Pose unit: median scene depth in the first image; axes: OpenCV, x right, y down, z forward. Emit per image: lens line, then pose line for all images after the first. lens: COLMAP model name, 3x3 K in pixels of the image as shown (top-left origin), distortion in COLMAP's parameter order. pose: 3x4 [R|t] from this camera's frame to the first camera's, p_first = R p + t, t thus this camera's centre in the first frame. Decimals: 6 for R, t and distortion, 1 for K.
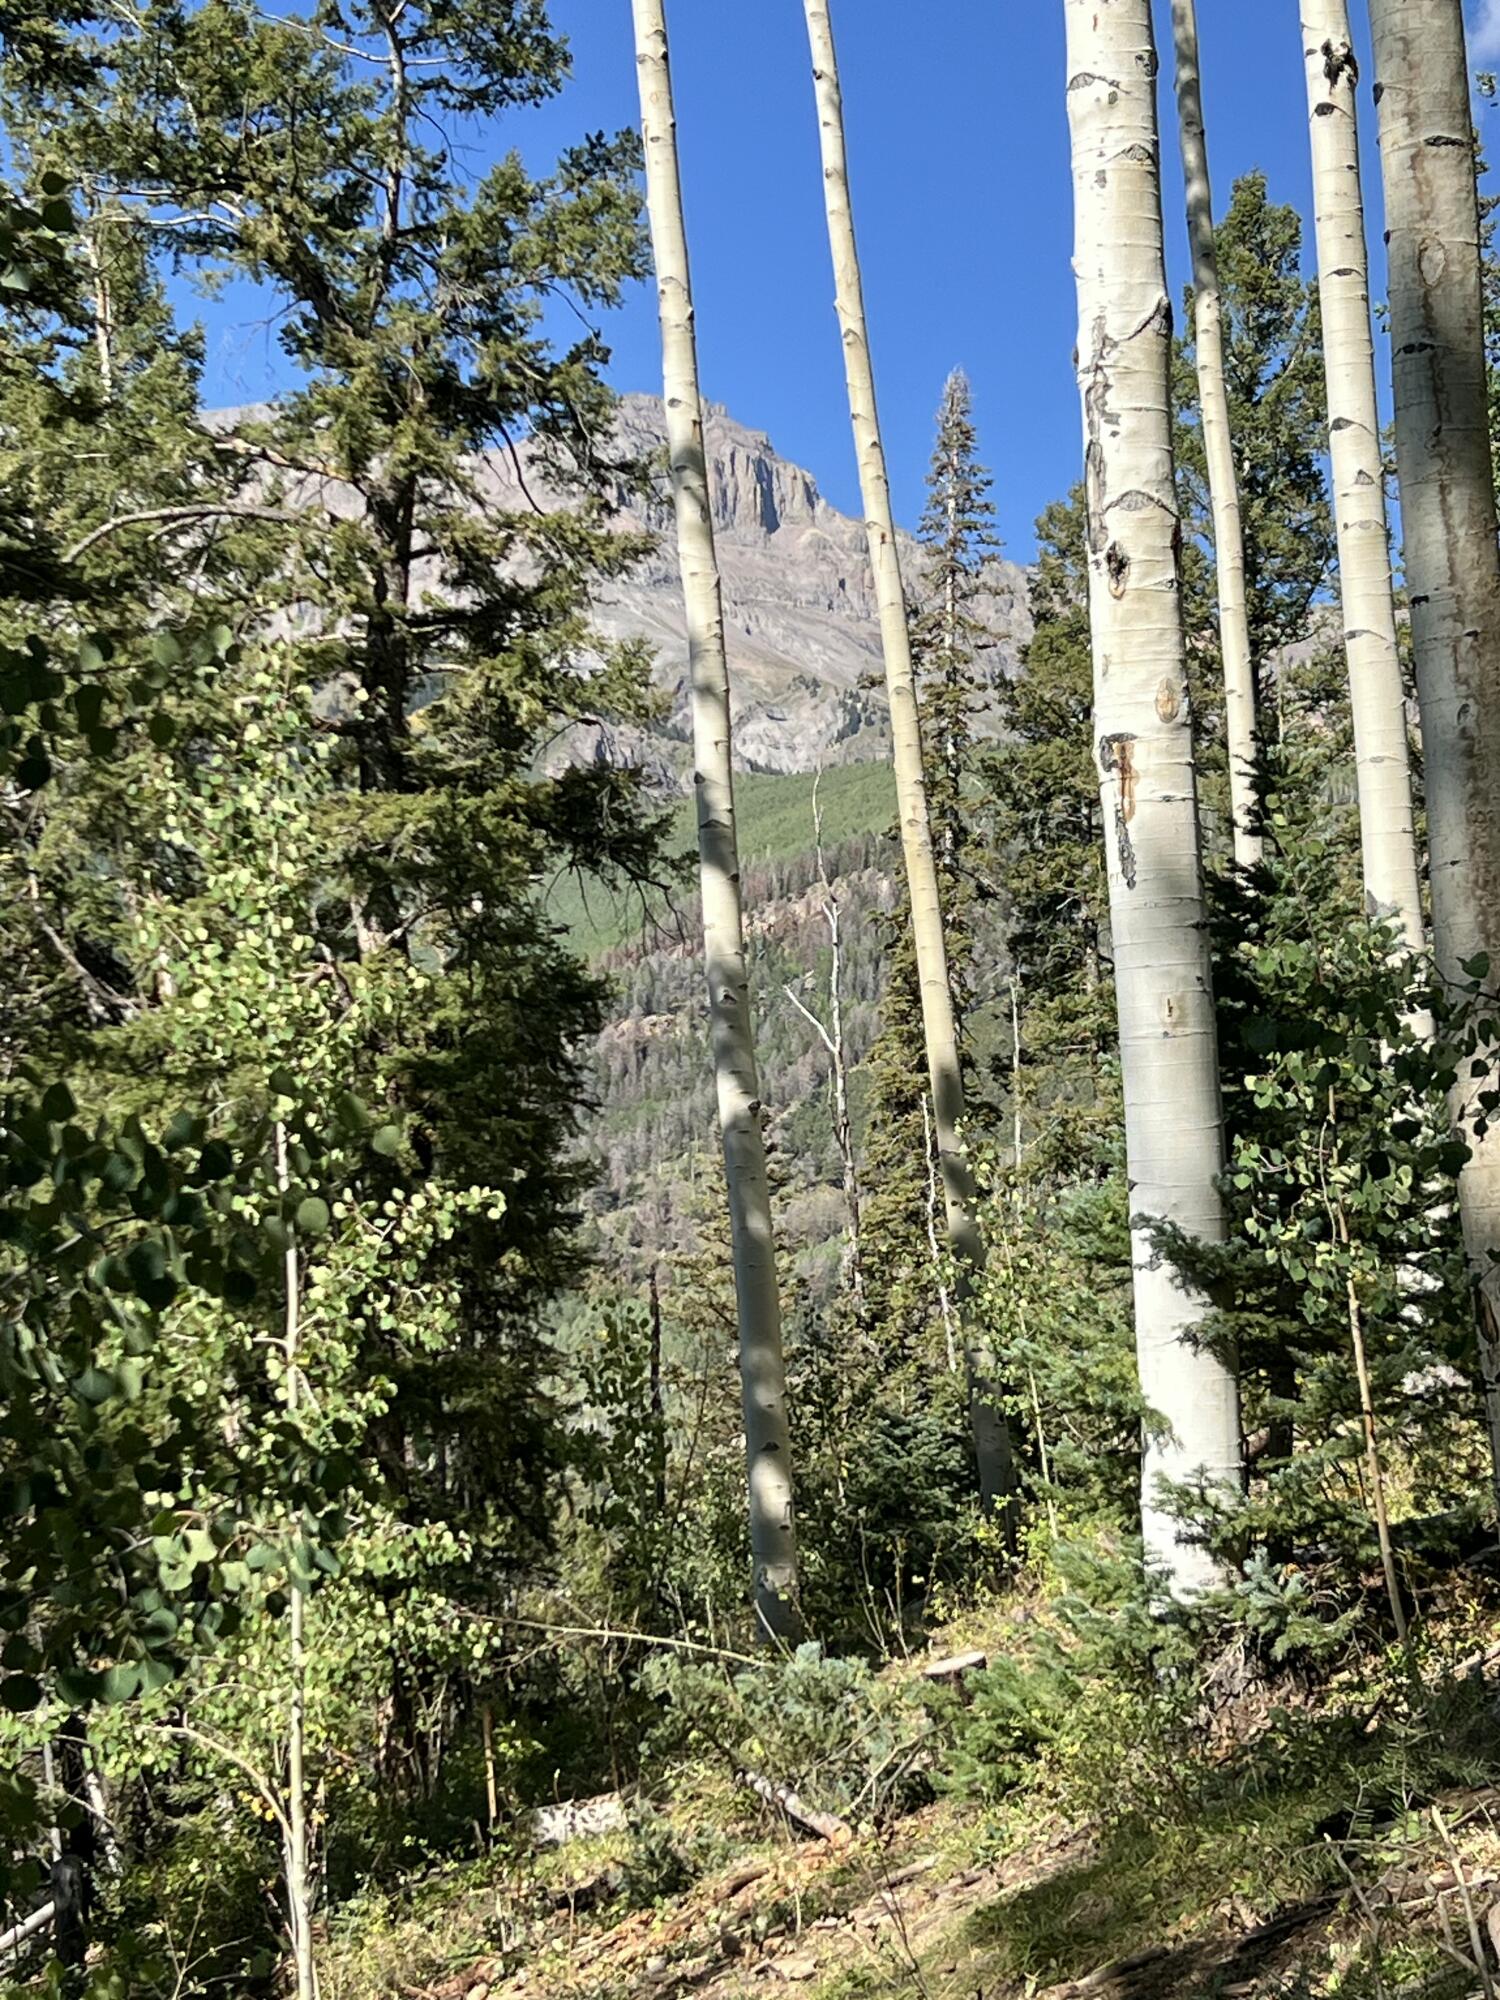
lens RADIAL K [[3949.0, 0, 745.3], [0, 3949.0, 1010.7], [0, 0, 1]] dist [0.248978, 0.000000]
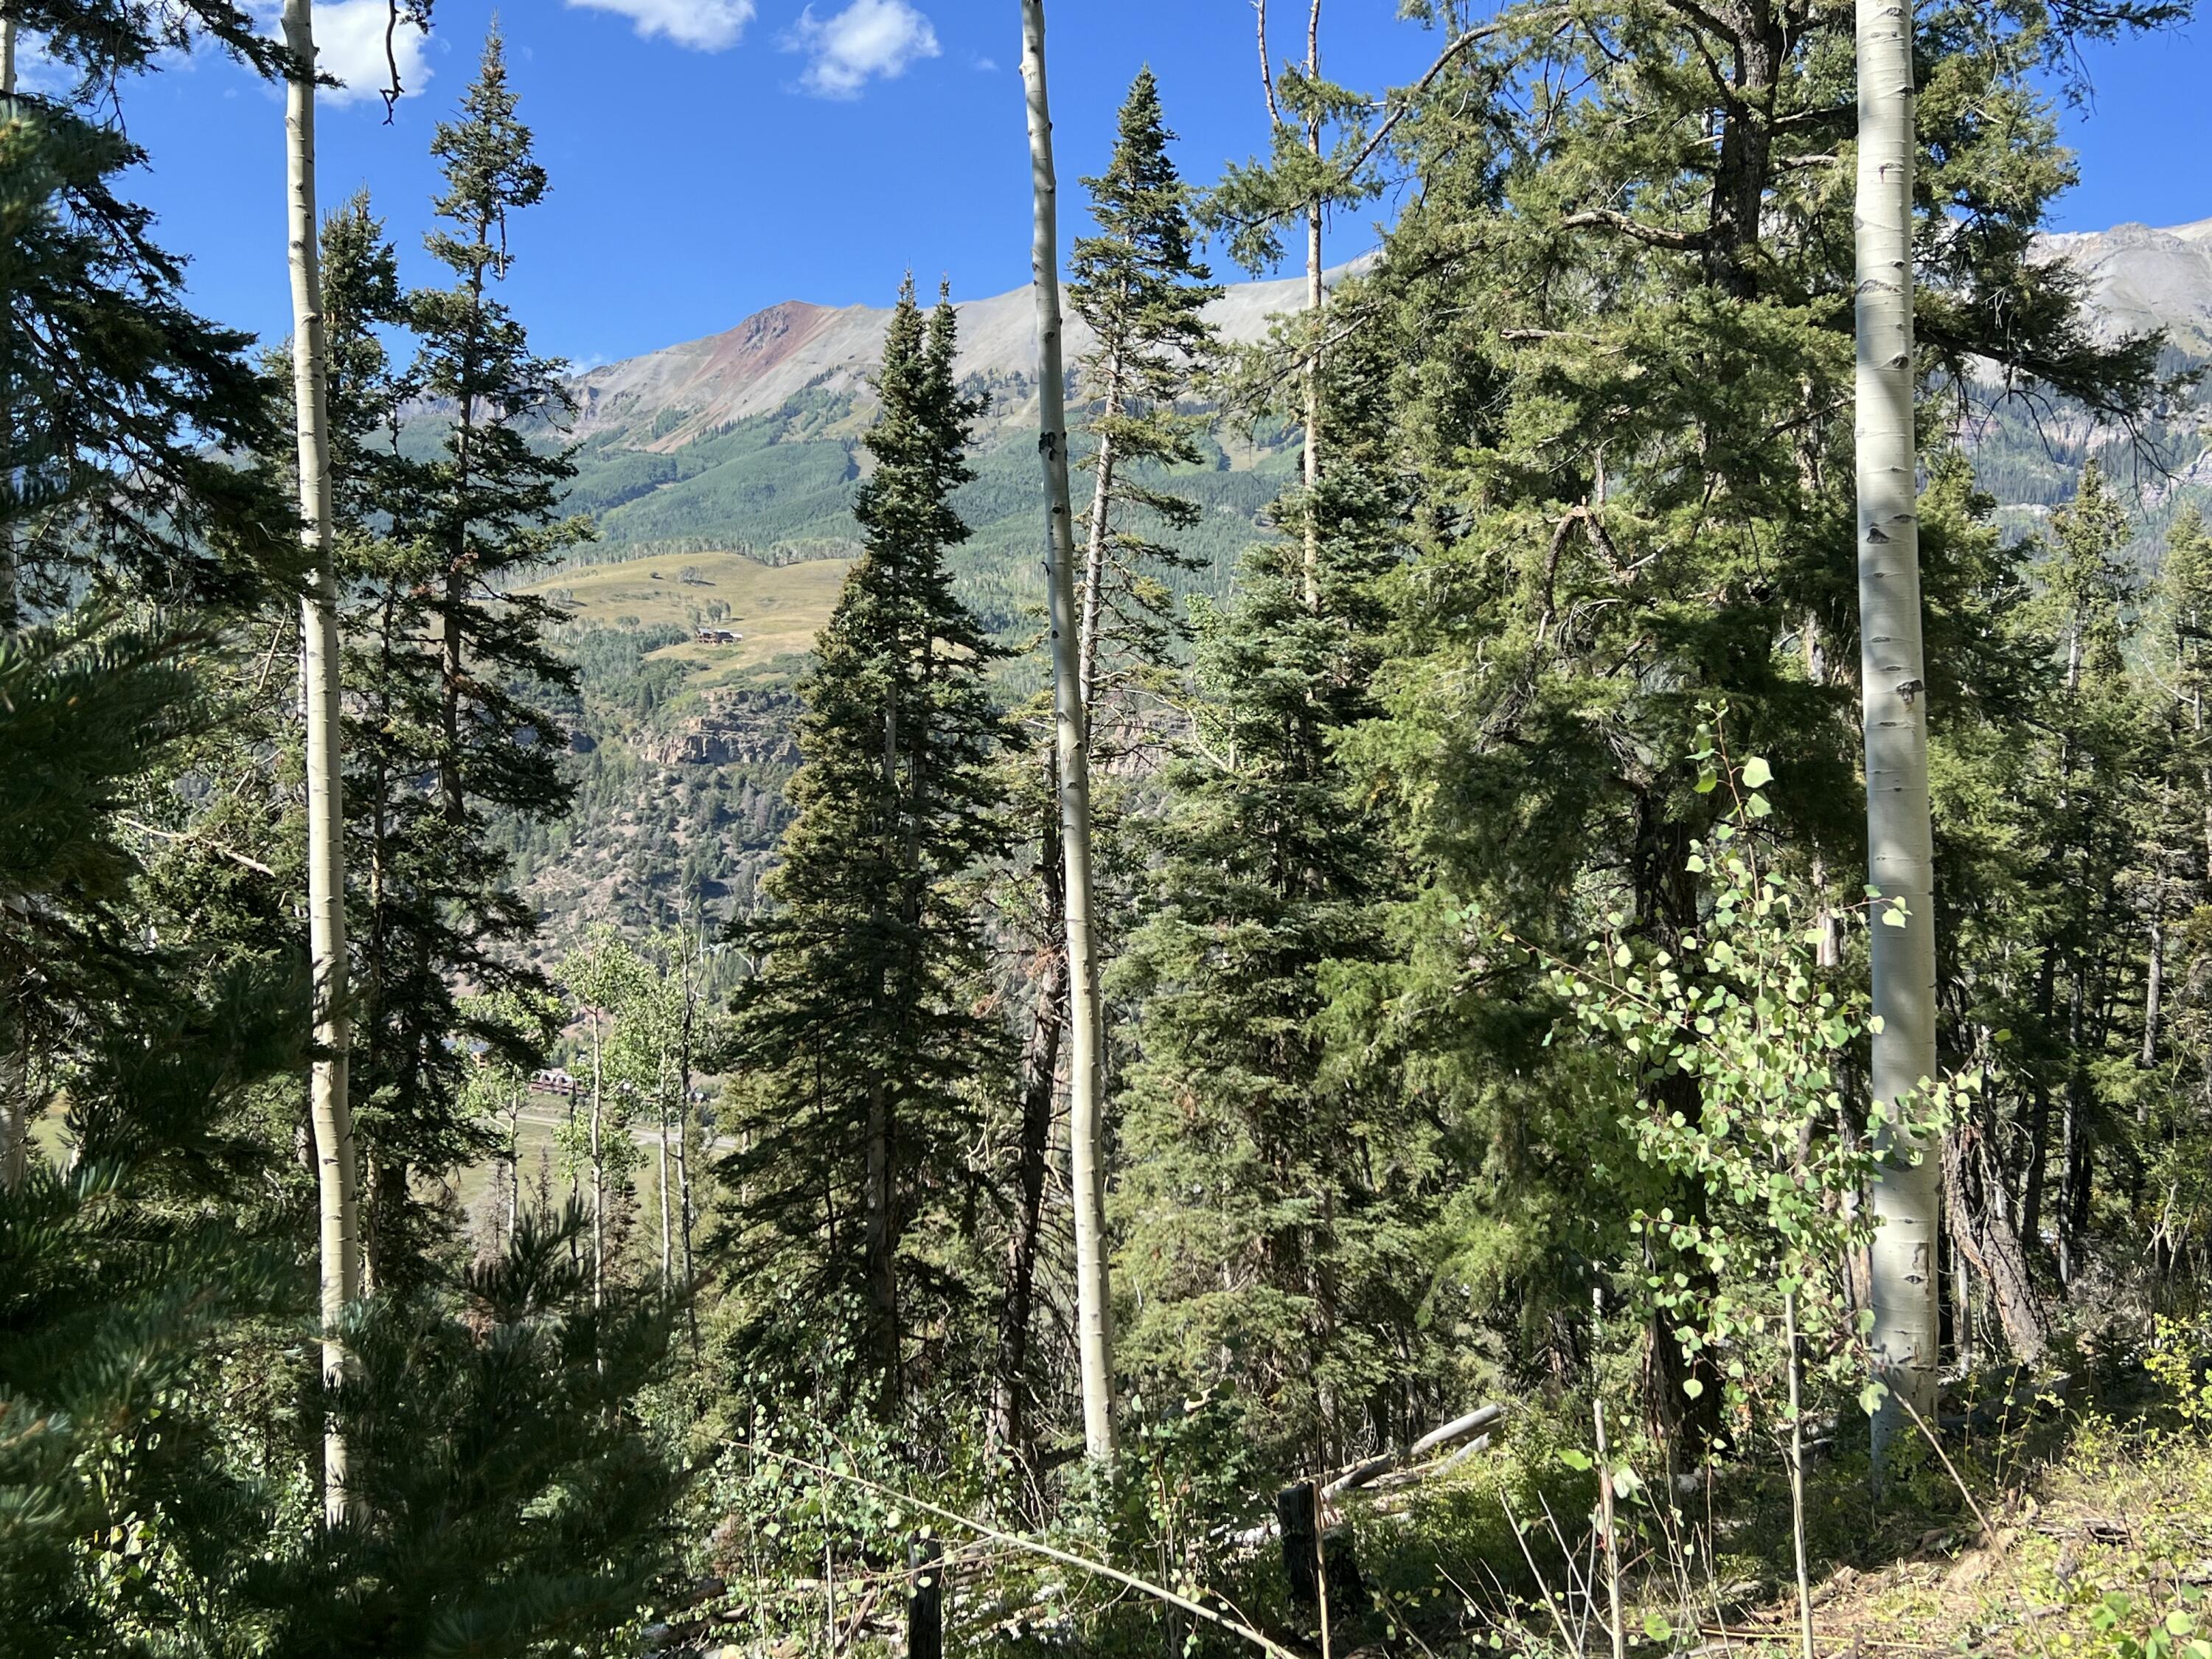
lens RADIAL K [[2323.1, 0, 1112.3], [0, 2323.1, 843.3], [0, 0, 1]] dist [0.039480, 0.000000]
pose [[0.790471, 0.074382, -0.607967, 0.121264], [-0.006688, 0.993588, 0.112865, 0.004511], [0.612464, -0.085150, 0.785899, 0.481341]]
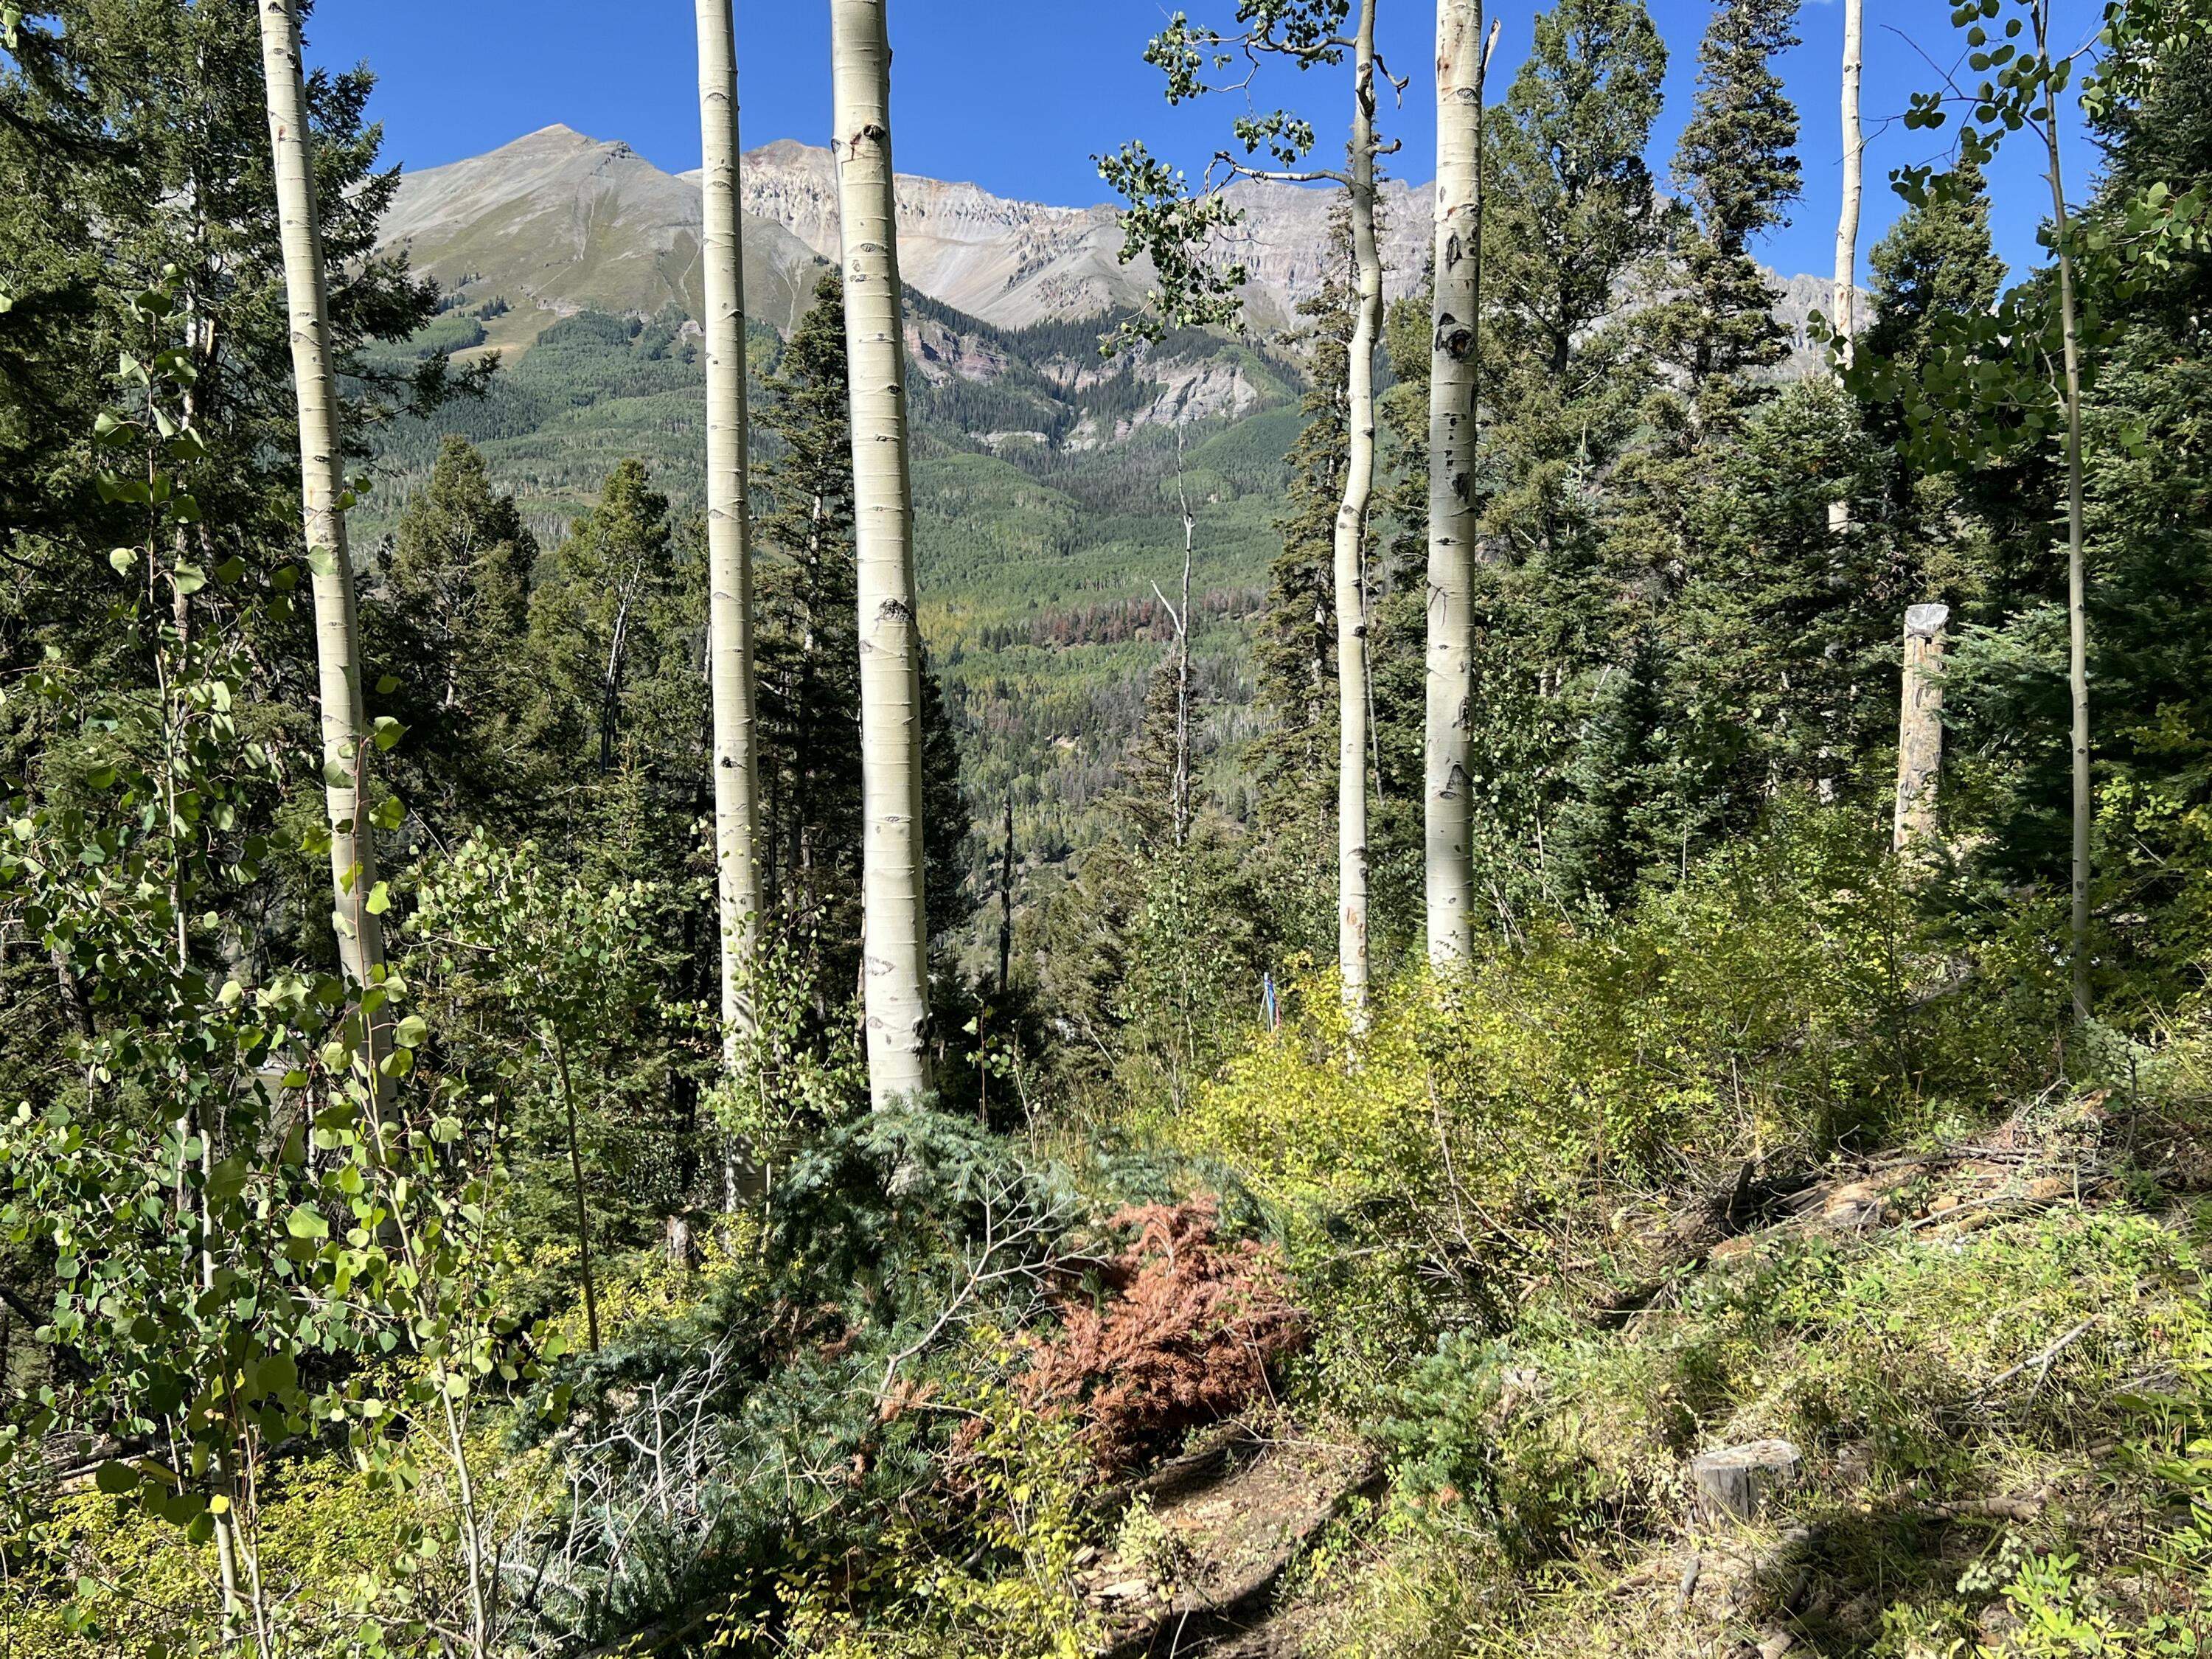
lens RADIAL K [[2015.4, 0, 1112.6], [0, 2015.4, 836.9], [0, 0, 1]] dist [0.052252, 0.000000]
pose [[0.966606, 0.089605, -0.240092, 0.305394], [-0.050033, 0.984835, 0.166121, -0.060509], [0.251337, -0.148561, 0.956431, 0.665358]]
